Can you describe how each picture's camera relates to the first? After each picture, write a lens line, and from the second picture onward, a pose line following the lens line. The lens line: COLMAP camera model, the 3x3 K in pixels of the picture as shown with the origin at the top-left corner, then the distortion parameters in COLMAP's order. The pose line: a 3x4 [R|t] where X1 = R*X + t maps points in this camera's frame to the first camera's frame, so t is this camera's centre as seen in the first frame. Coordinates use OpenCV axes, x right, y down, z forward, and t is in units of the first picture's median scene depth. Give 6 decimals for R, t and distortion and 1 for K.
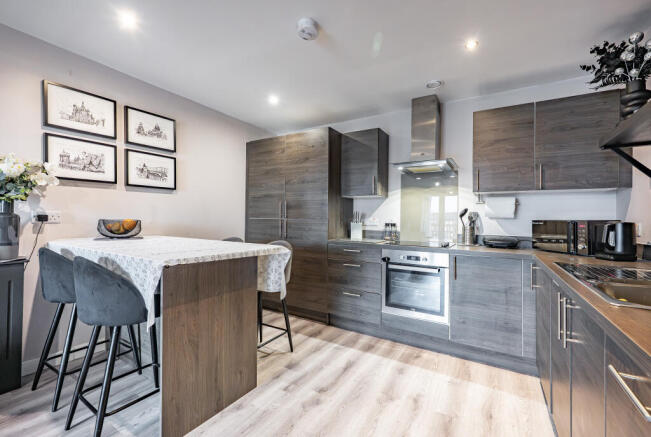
lens RADIAL K [[277.1, 0, 341.2], [0, 277.1, 218.7], [0, 0, 1]] dist [-0.000383, 0.000037]
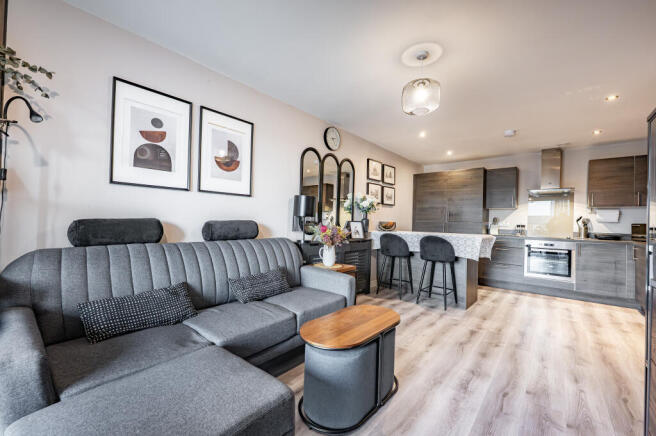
lens RADIAL K [[279.6, 0, 314.7], [0, 279.6, 222.1], [0, 0, 1]] dist [0.001029, 0.000169]
pose [[0.979675, 0.007643, -0.200445, -0.838064], [-0.006951, 0.999967, 0.004159, 0.001314], [0.200470, -0.002682, 0.979696, -1.032803]]
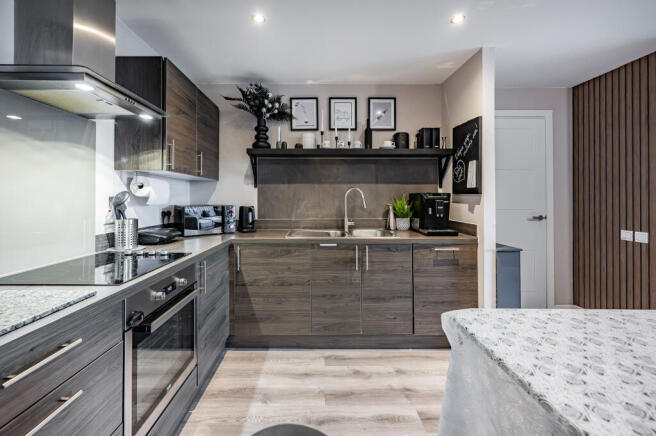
lens RADIAL K [[269.4, 0, 314.0], [0, 269.4, 196.6], [0, 0, 1]] dist [0.000890, 0.000013]
pose [[-0.497211, -0.014216, 0.867513, -0.313398], [-0.012273, 0.999881, 0.009351, -0.041207], [-0.867543, -0.005998, -0.497327, 1.020237]]
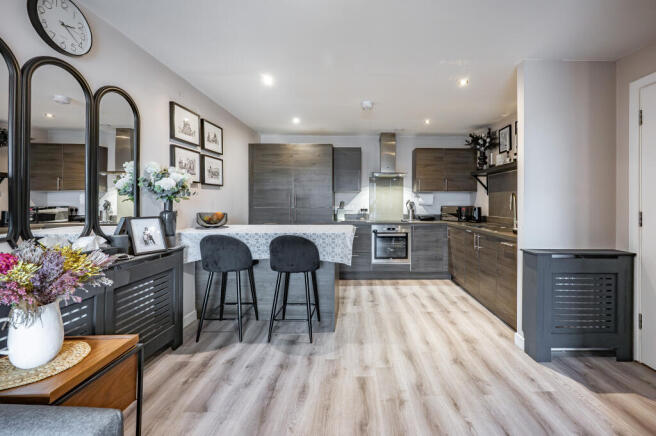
lens RADIAL K [[283.8, 0, 365.6], [0, 283.8, 205.6], [0, 0, 1]] dist [-0.000889, -0.000135]
pose [[0.847530, -0.020053, 0.530369, -0.821928], [0.009278, 0.999693, 0.022972, -0.047592], [-0.530666, -0.014549, 0.847456, -0.427286]]
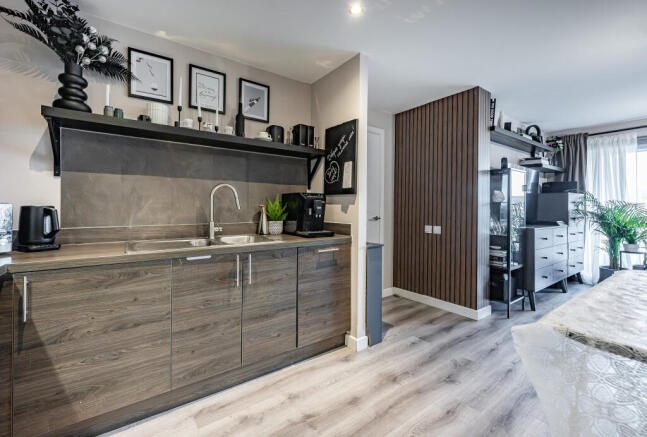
lens RADIAL K [[272.4, 0, 308.2], [0, 272.4, 205.1], [0, 0, 1]] dist [0.000069, 0.000251]
pose [[-0.897440, -0.019208, 0.440718, -0.091047], [-0.023468, 0.999716, -0.004217, -0.004586], [-0.440512, -0.014127, -0.897636, 1.010130]]
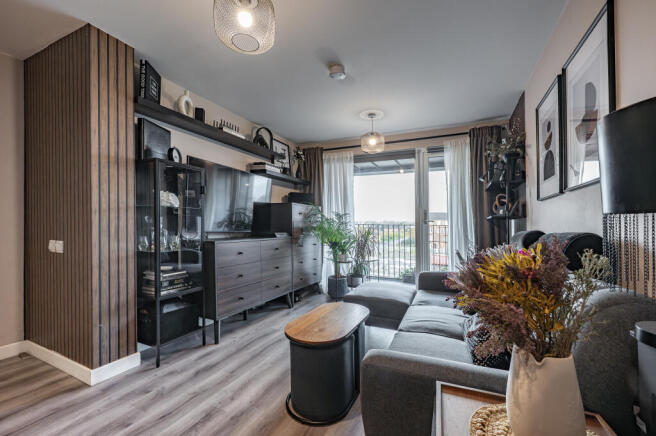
lens RADIAL K [[272.7, 0, 327.3], [0, 272.7, 222.9], [0, 0, 1]] dist [-0.000617, -0.000007]
pose [[-0.996286, -0.032426, -0.079770, -0.800499], [-0.031367, 0.999403, -0.014492, 0.006208], [0.080192, -0.011936, -0.996708, 0.464839]]
